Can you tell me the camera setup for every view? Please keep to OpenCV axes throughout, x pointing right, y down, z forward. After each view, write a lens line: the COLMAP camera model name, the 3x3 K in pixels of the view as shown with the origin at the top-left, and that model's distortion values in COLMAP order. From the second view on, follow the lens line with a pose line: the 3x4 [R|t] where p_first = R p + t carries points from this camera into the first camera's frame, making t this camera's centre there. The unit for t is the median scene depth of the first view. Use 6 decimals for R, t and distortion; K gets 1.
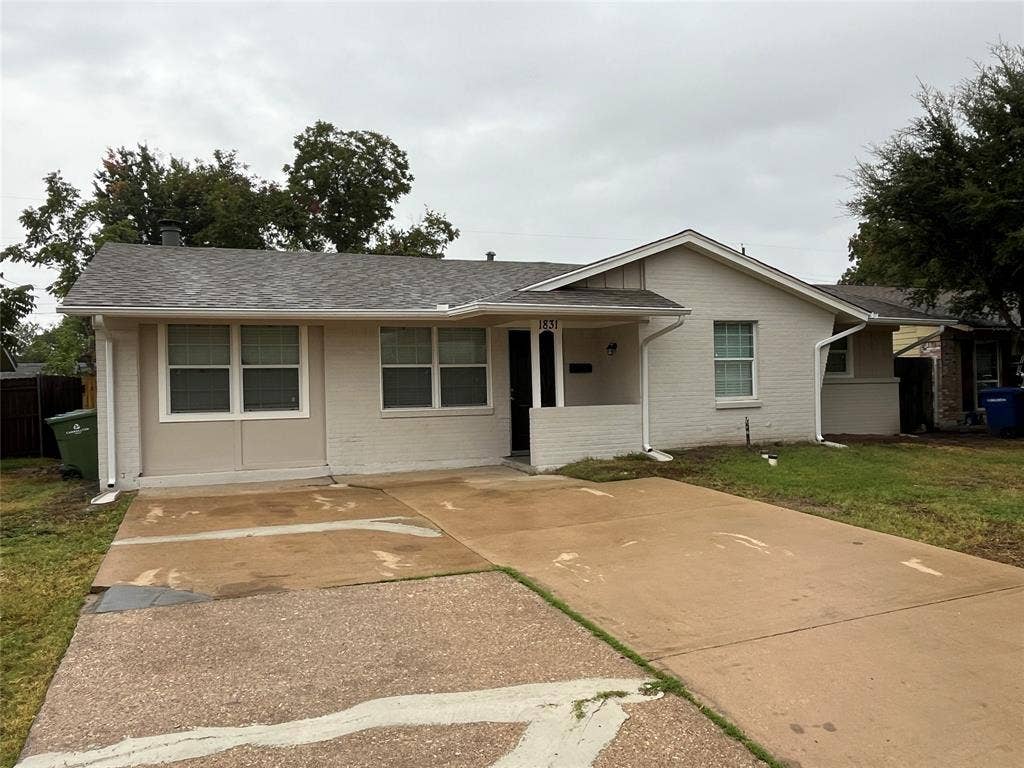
lens RADIAL K [[792.1, 0, 512.0], [0, 792.1, 384.0], [0, 0, 1]] dist [-0.005816, -0.001023]
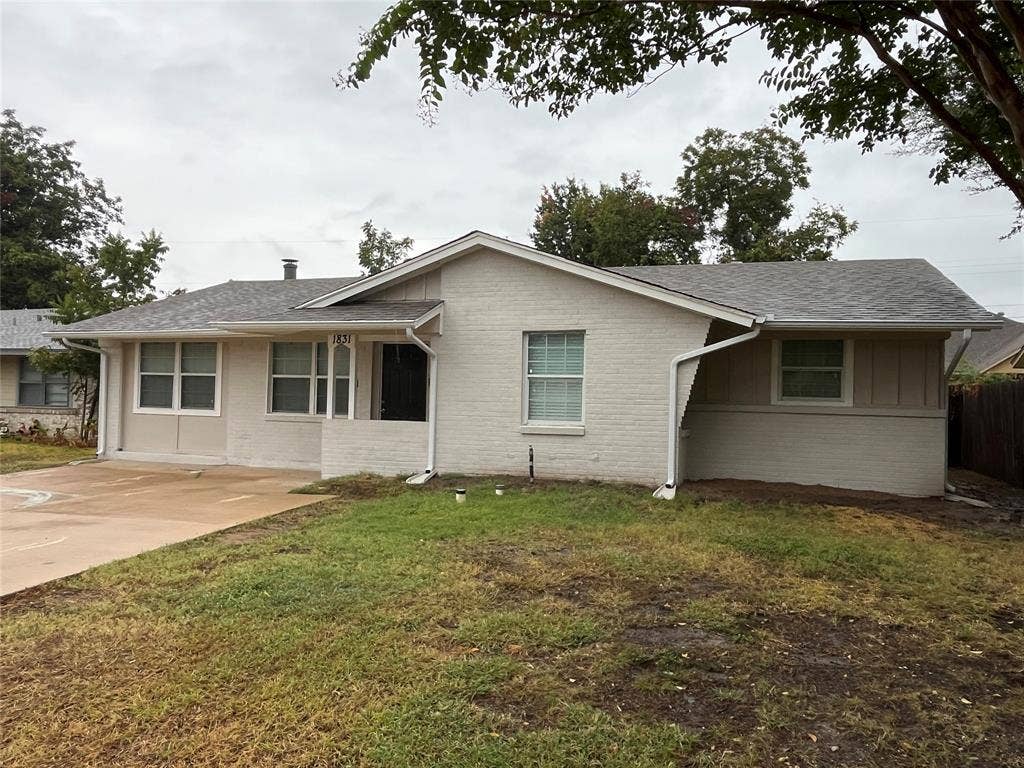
lens RADIAL K [[792.1, 0, 512.0], [0, 792.1, 384.0], [0, 0, 1]] dist [-0.005816, -0.001023]
pose [[0.741278, 0.026660, -0.670668, 0.830405], [-0.032673, 0.999460, 0.003617, -0.025192], [0.670402, 0.019231, 0.741749, 0.353623]]
